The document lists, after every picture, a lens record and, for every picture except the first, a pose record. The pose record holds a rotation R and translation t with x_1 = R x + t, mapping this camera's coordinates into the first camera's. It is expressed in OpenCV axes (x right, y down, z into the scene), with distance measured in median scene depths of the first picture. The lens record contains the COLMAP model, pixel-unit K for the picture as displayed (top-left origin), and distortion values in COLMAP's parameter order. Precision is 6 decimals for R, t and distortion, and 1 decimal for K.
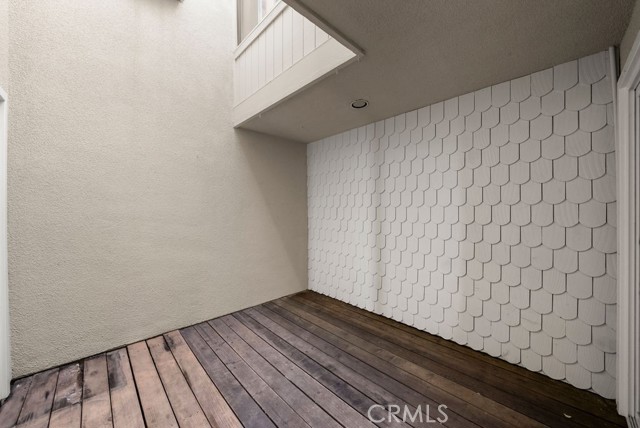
lens RADIAL K [[233.2, 0, 330.2], [0, 233.2, 215.1], [0, 0, 1]] dist [0.000271, -0.000008]
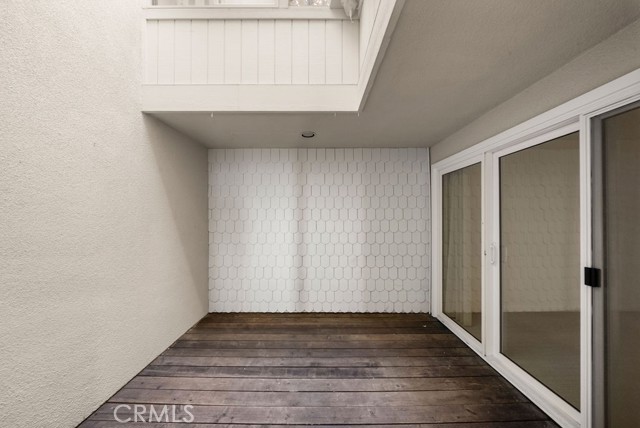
lens RADIAL K [[220.8, 0, 319.7], [0, 220.8, 219.2], [0, 0, 1]] dist [0.000393, -0.000001]
pose [[0.711854, -0.007028, 0.702292, -0.557020], [0.012766, 0.999914, -0.002933, -0.041337], [-0.702211, 0.011053, 0.711883, 0.153064]]
